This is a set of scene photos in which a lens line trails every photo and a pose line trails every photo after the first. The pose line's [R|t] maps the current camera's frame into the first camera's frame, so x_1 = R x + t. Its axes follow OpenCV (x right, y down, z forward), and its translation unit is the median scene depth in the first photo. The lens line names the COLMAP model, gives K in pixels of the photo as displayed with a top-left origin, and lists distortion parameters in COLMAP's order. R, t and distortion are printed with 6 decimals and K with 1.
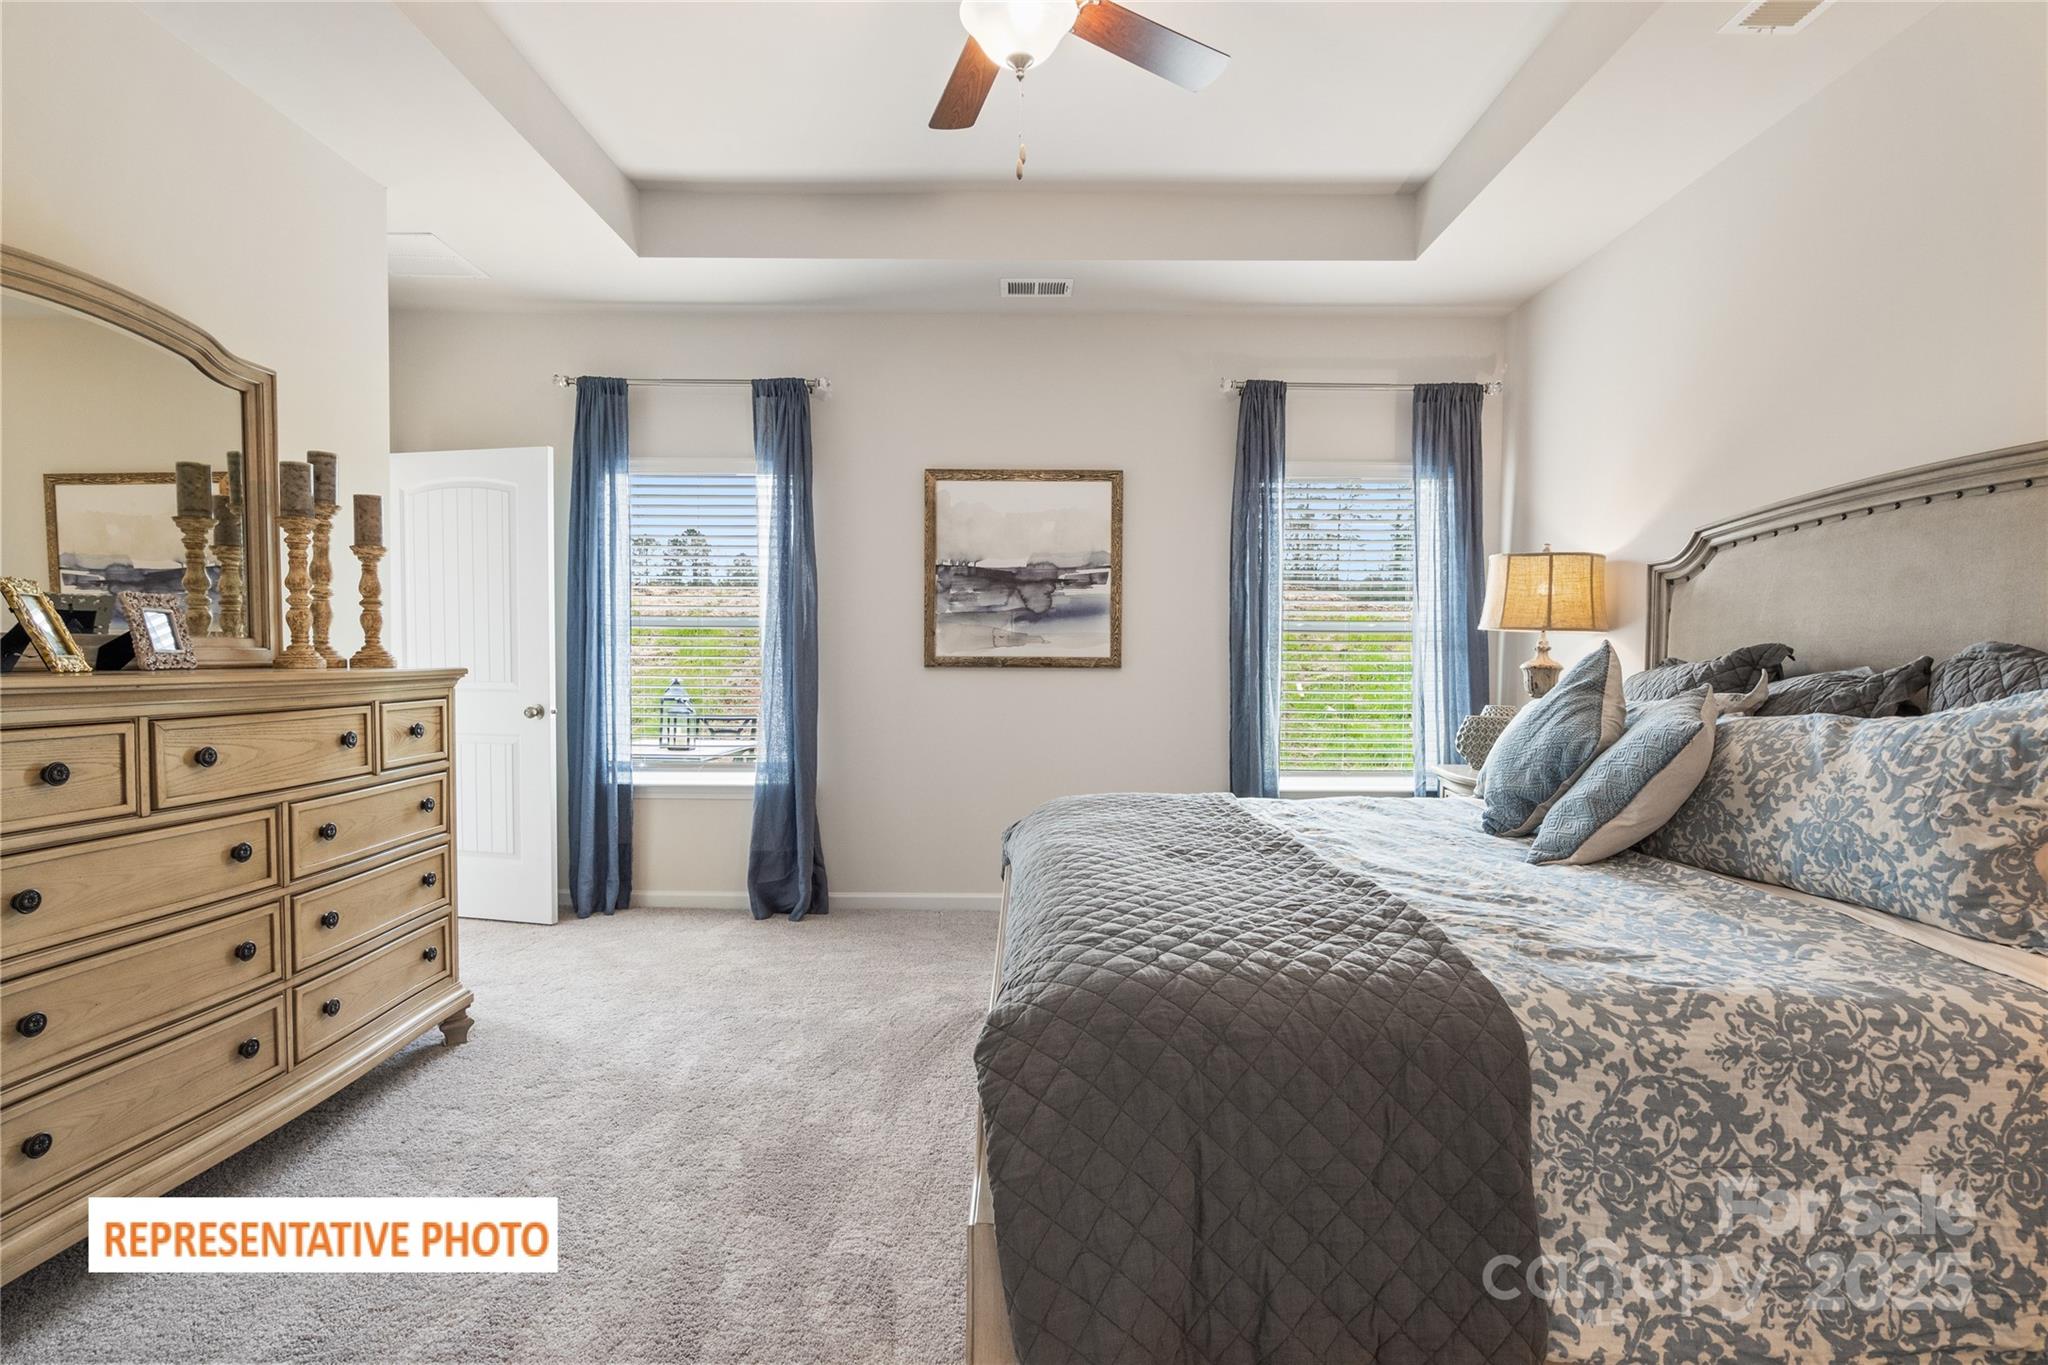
lens RADIAL K [[994.0, 0, 1026.4], [0, 994.0, 689.7], [0, 0, 1]] dist [0.000337, -0.000006]
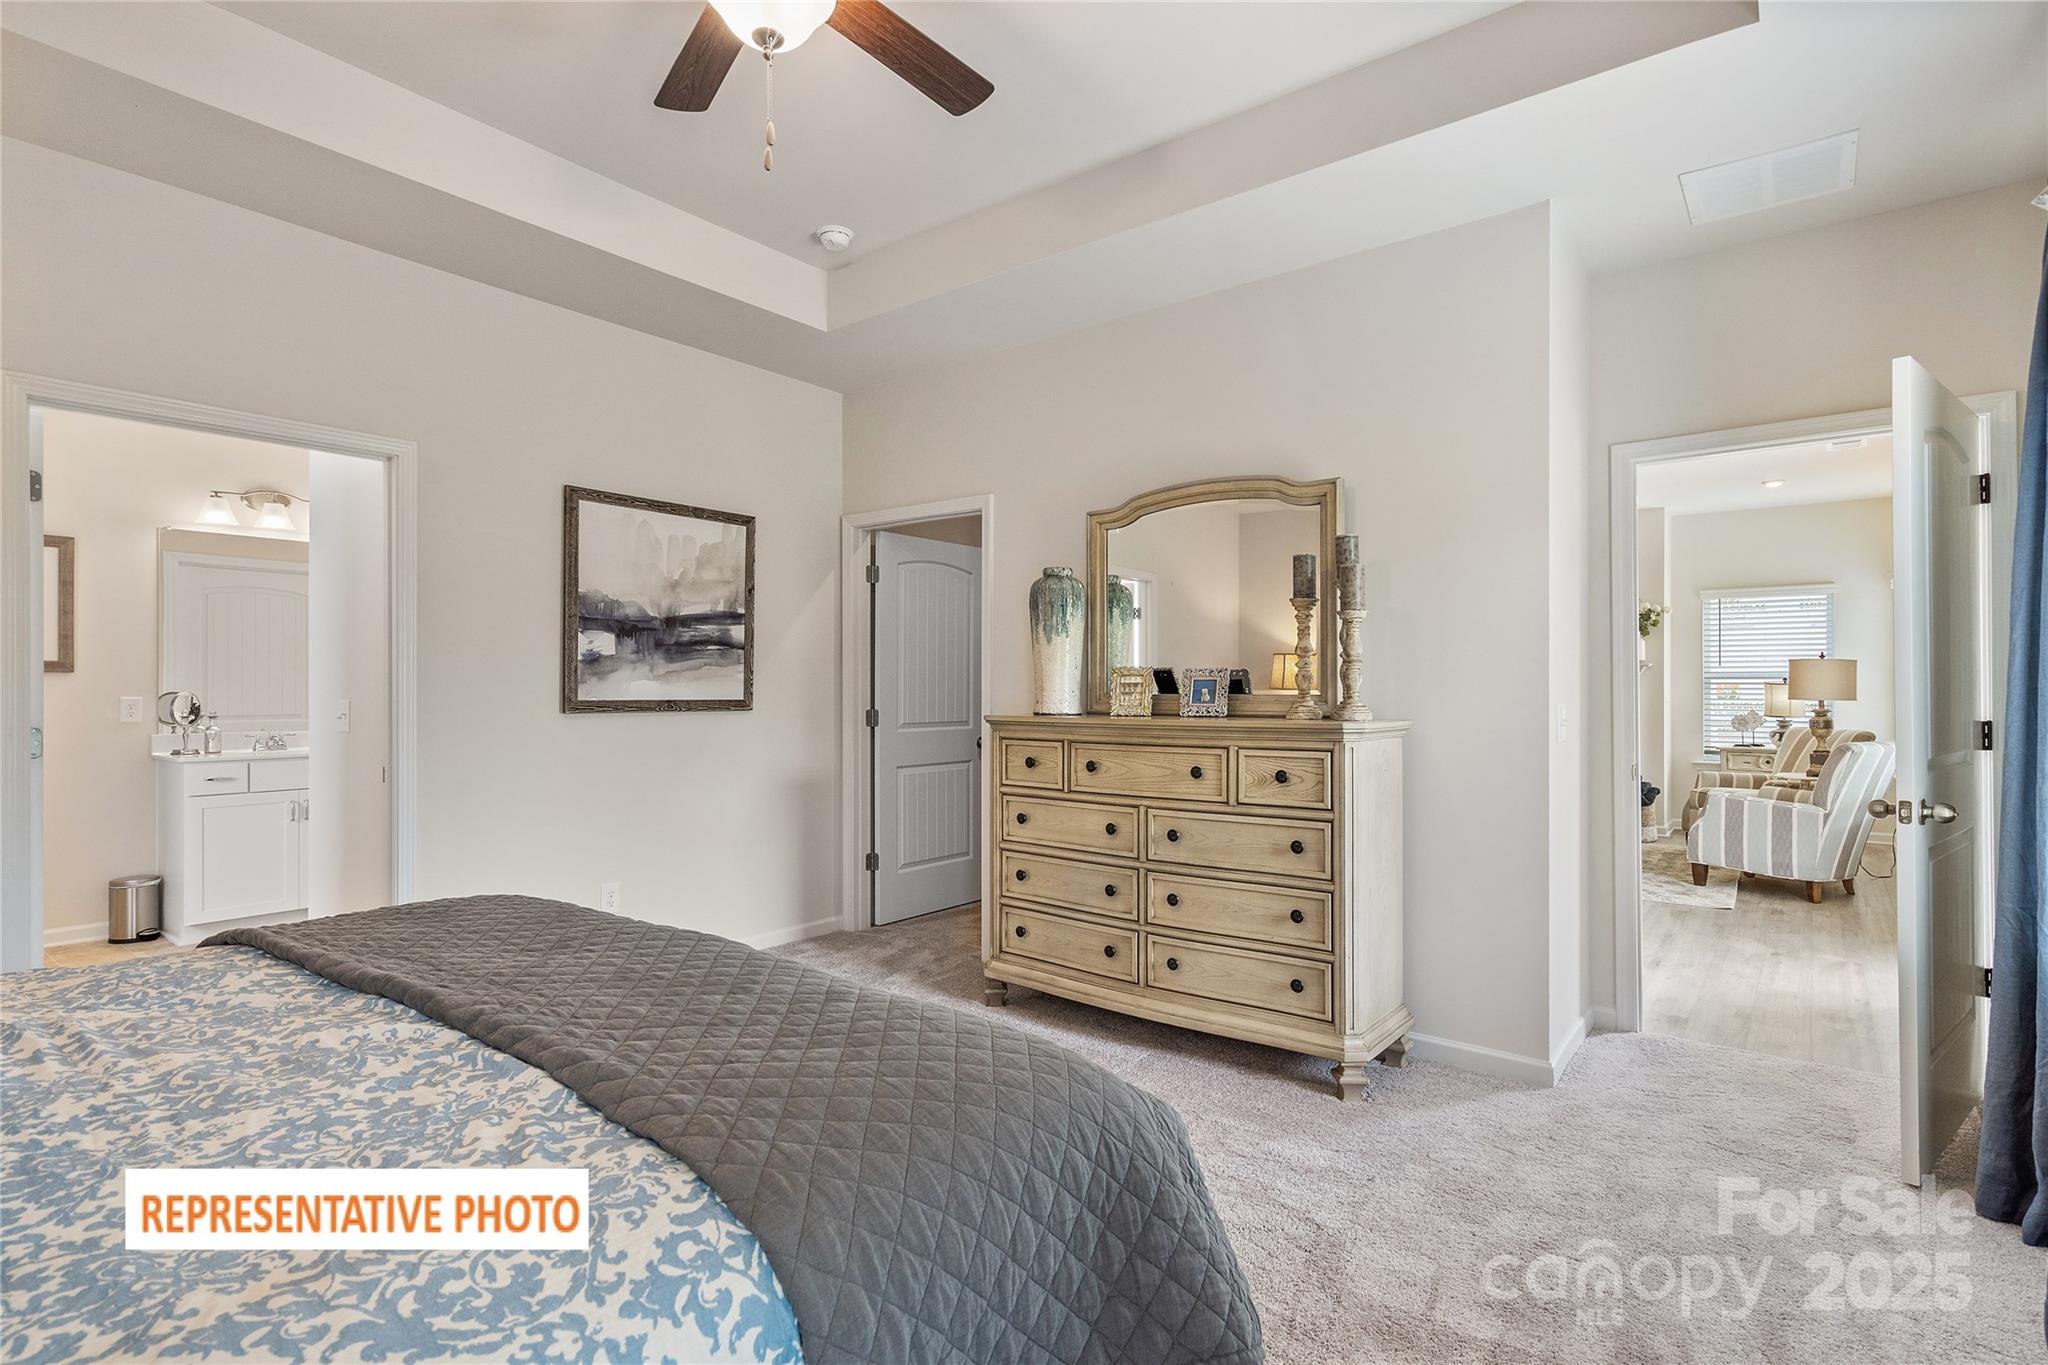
lens RADIAL K [[994.0, 0, 1026.4], [0, 994.0, 689.7], [0, 0, 1]] dist [0.000337, -0.000006]
pose [[-0.616229, -0.008292, -0.787524, 0.587547], [-0.031200, 0.999417, 0.013890, -0.083425], [0.786949, 0.033130, -0.616128, 1.912308]]
